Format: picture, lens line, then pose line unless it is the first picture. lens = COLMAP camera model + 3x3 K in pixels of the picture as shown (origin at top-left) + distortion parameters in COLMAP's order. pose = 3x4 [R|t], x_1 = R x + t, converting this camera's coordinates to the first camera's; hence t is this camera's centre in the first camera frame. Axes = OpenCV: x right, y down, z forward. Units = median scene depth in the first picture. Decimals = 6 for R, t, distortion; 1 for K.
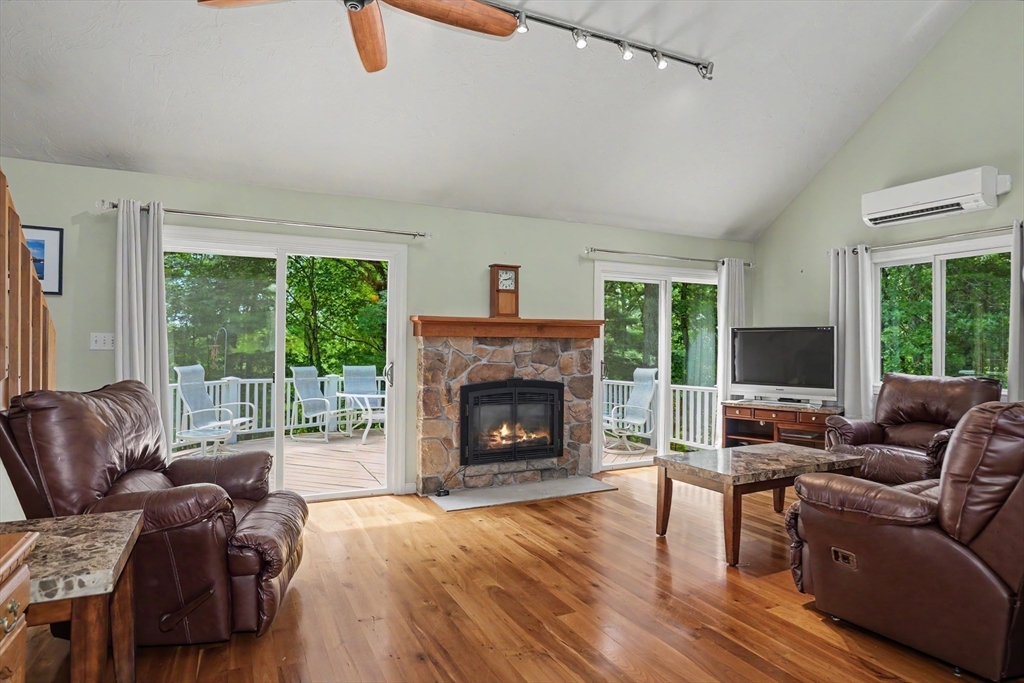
lens RADIAL K [[592.8, 0, 512.0], [0, 592.8, 341.5], [0, 0, 1]] dist [-0.000565, 0.000194]
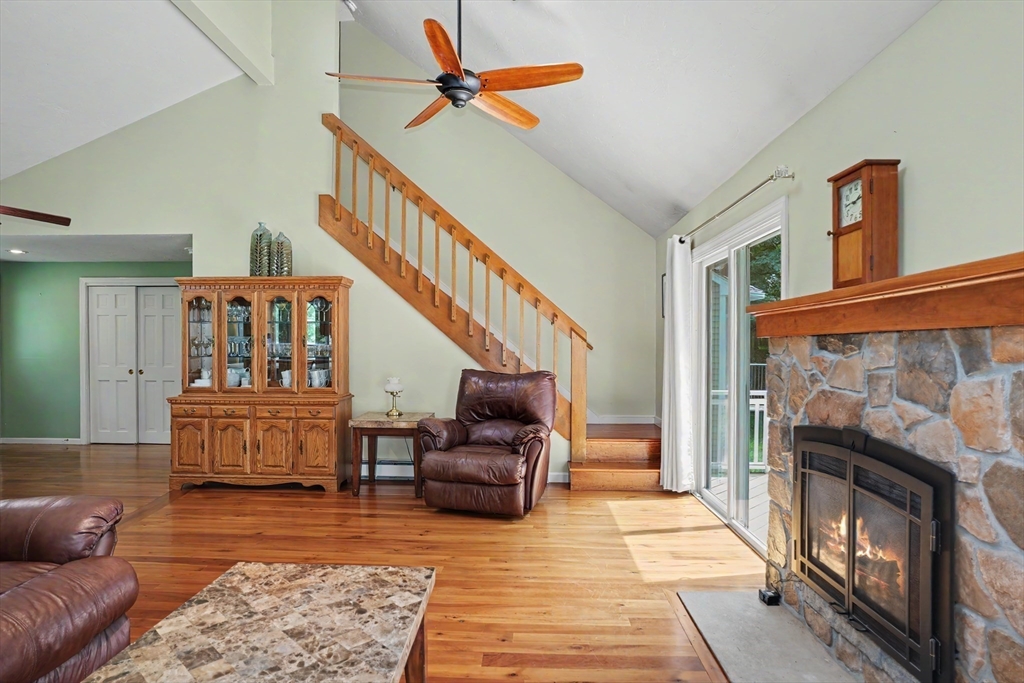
lens RADIAL K [[564.1, 0, 492.1], [0, 564.1, 363.3], [0, 0, 1]] dist [0.000796, 0.000365]
pose [[-0.494046, 0.013275, -0.869335, 0.483981], [-0.004569, 0.999830, 0.017865, 0.009541], [0.869424, 0.012798, -0.493901, 0.985324]]
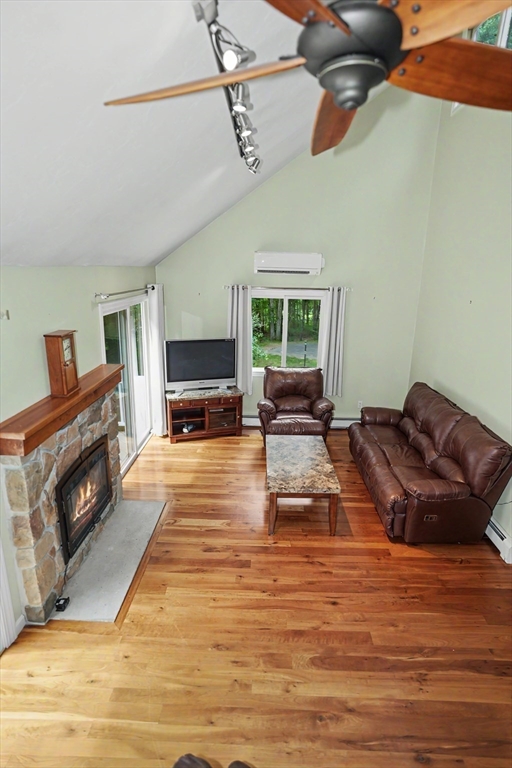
lens RADIAL K [[426.0, 0, 256.0], [0, 426.0, 384.0], [0, 0, 1]] dist [-0.006191, -0.000104]
pose [[0.463612, -0.241172, 0.852584, -0.430654], [-0.018070, 0.959469, 0.281233, -0.240825], [-0.885854, -0.145789, 0.440464, 0.482070]]
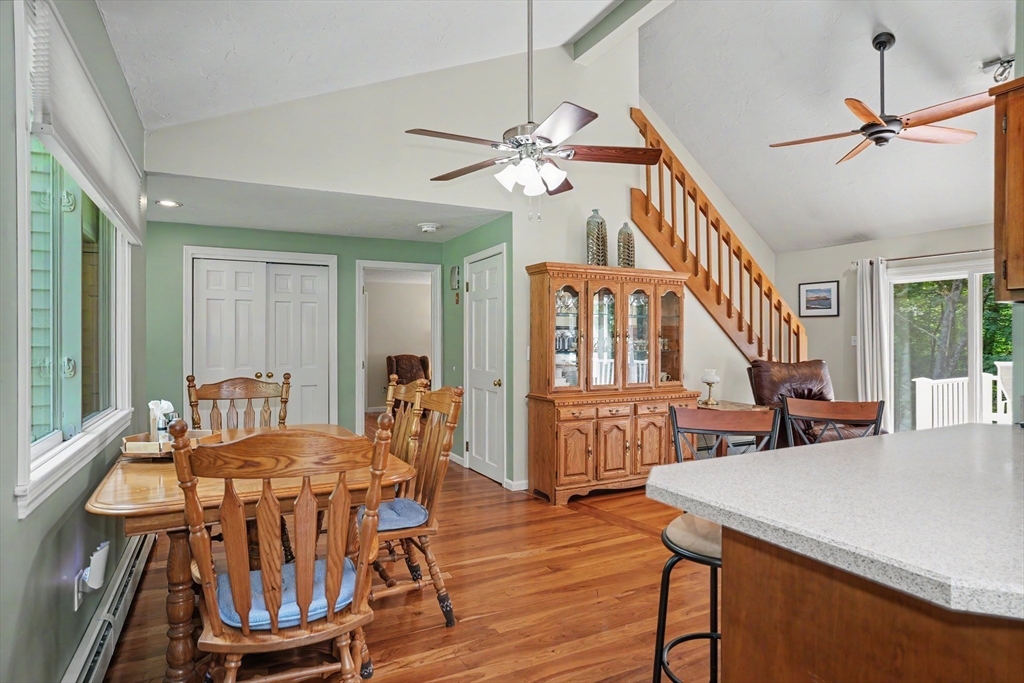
lens RADIAL K [[568.0, 0, 512.0], [0, 568.0, 341.5], [0, 0, 1]] dist [-0.006191, -0.000104]
pose [[0.020109, -0.009063, -0.999757, 0.766475], [0.007133, 0.999935, -0.008921, 0.007549], [0.999772, -0.006951, 0.020172, -0.049842]]
